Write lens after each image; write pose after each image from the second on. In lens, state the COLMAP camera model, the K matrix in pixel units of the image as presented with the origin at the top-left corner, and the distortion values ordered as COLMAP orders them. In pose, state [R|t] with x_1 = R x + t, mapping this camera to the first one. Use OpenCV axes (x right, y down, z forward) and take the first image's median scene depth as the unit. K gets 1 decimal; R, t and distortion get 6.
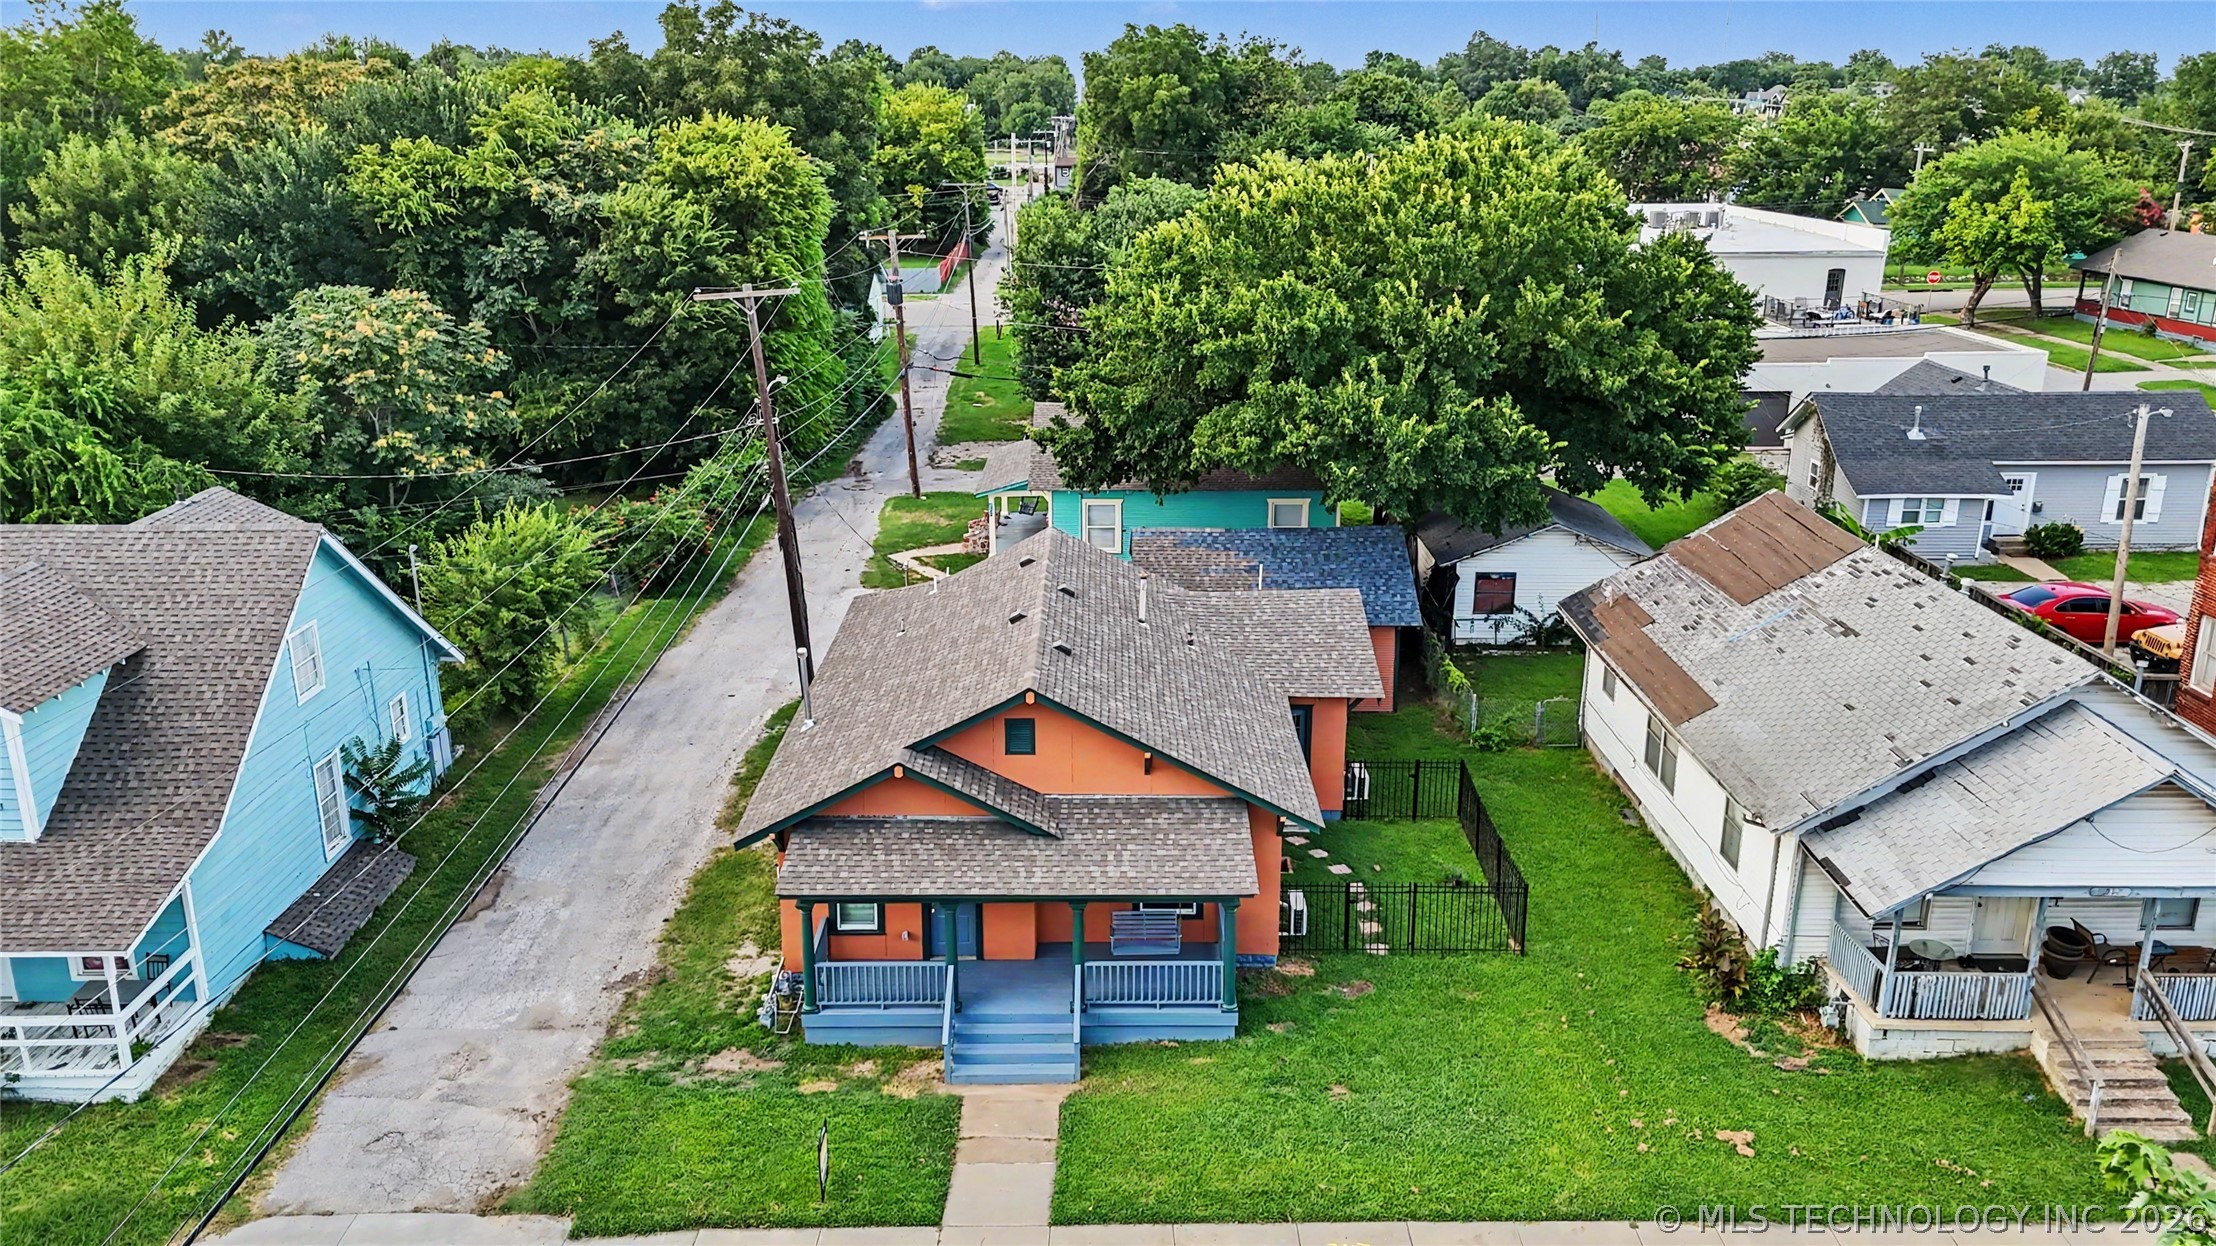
lens RADIAL K [[1648.5, 0, 1108.0], [0, 1648.5, 623.0], [0, 0, 1]] dist [0.052716, -0.058800]
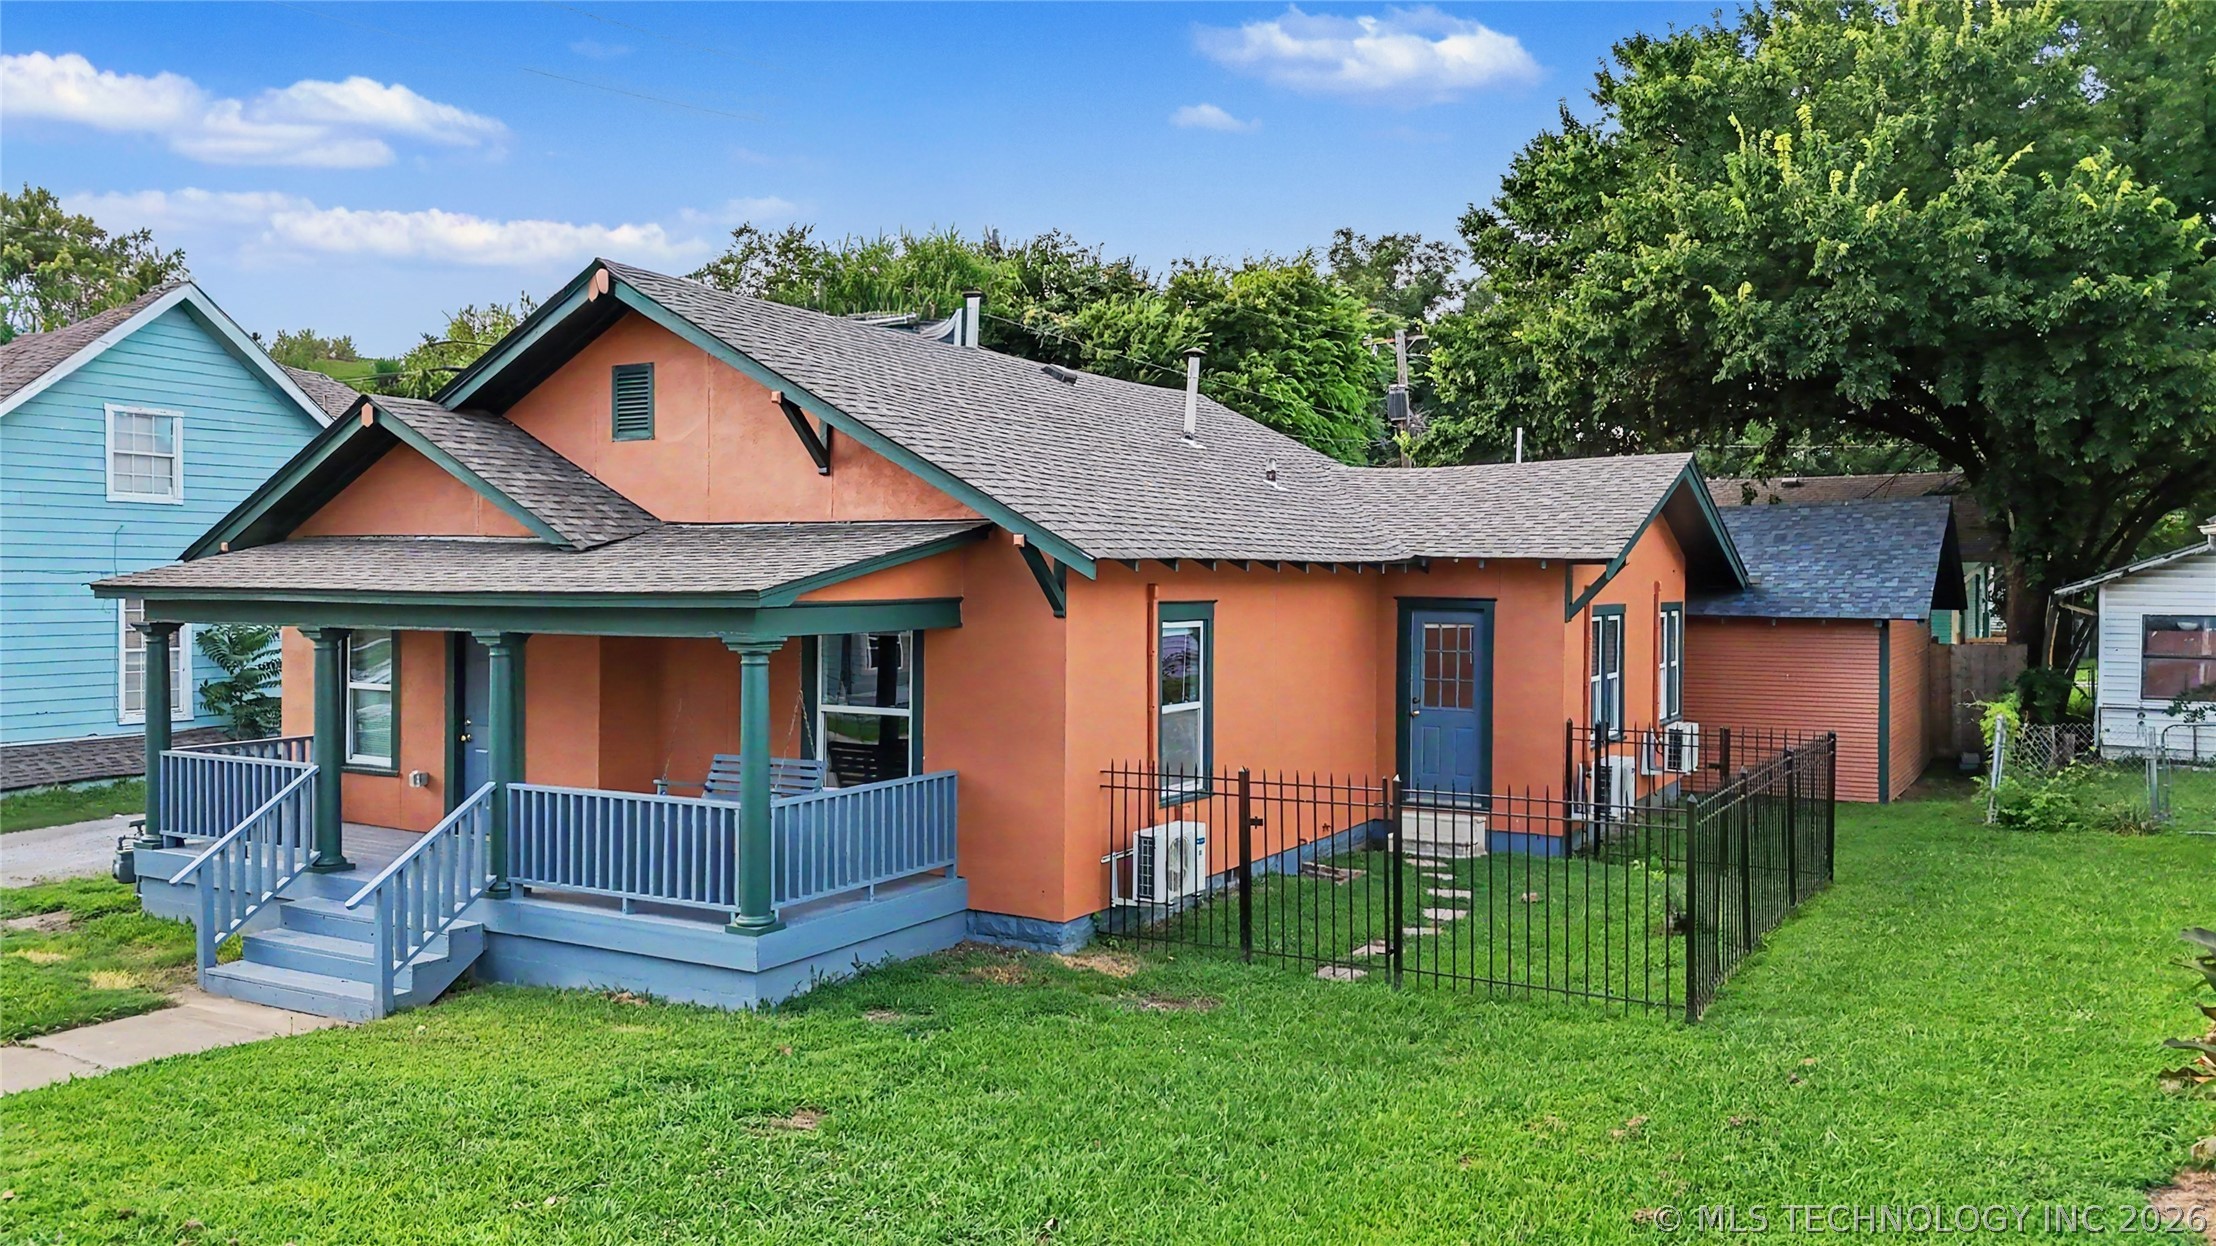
lens RADIAL K [[1648.5, 0, 1108.0], [0, 1648.5, 623.0], [0, 0, 1]] dist [0.052716, -0.058800]
pose [[0.860952, 0.014758, -0.508473, 0.337245], [-0.154407, 0.960000, -0.233580, 0.232436], [0.484687, 0.279613, 0.828792, 0.659352]]
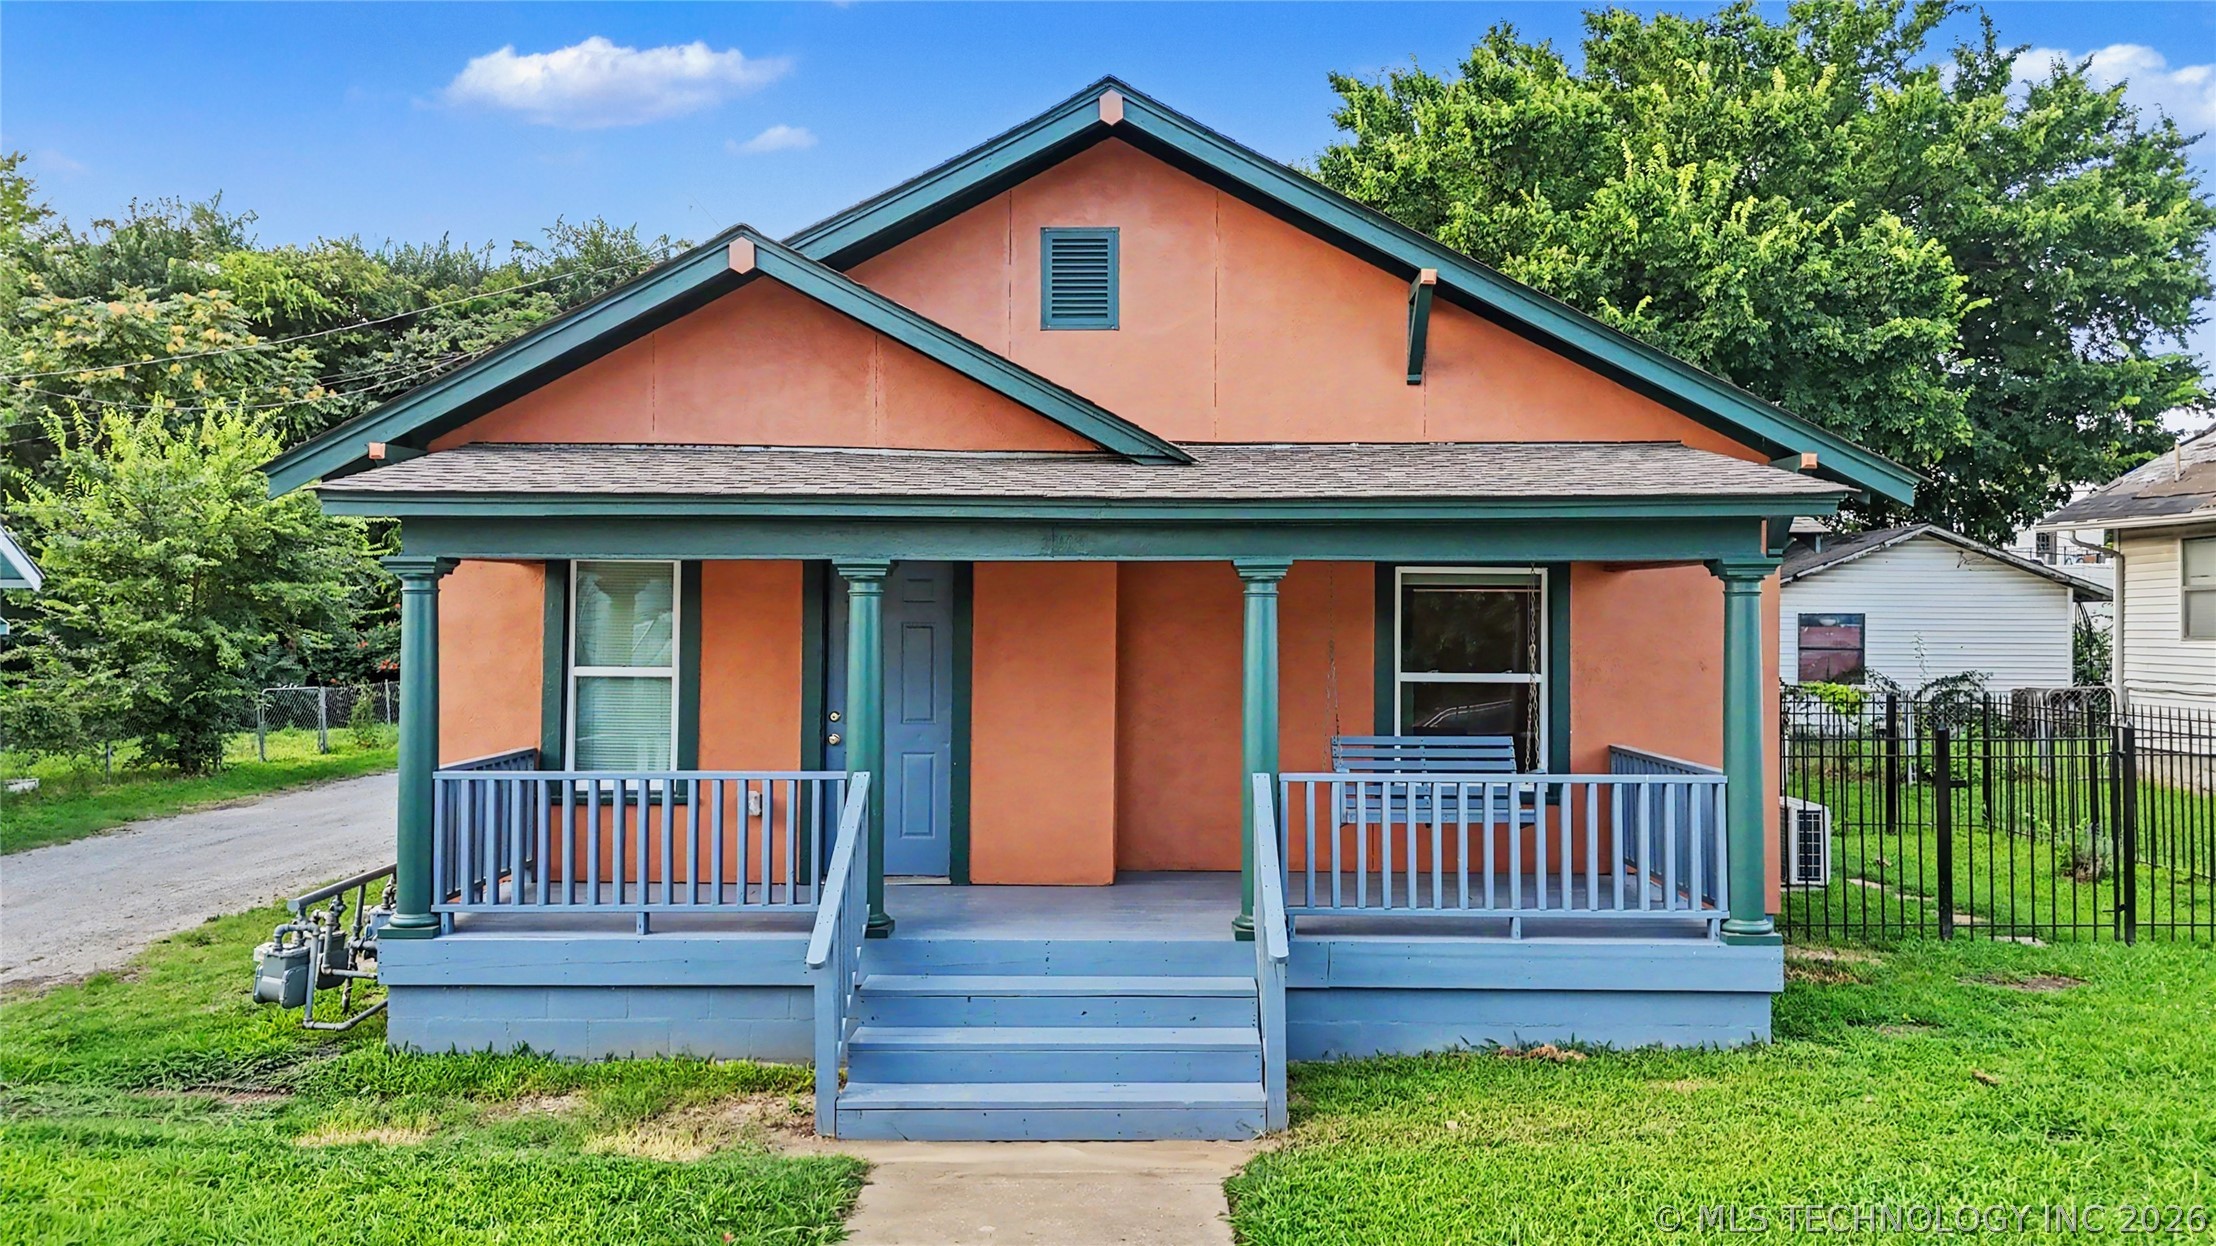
lens RADIAL K [[1648.5, 0, 1108.0], [0, 1648.5, 623.0], [0, 0, 1]] dist [0.052716, -0.058800]
pose [[0.999843, 0.002216, -0.017572, -0.039751], [-0.007421, 0.953258, -0.302066, 0.261092], [0.016081, 0.302149, 0.953125, 0.653260]]
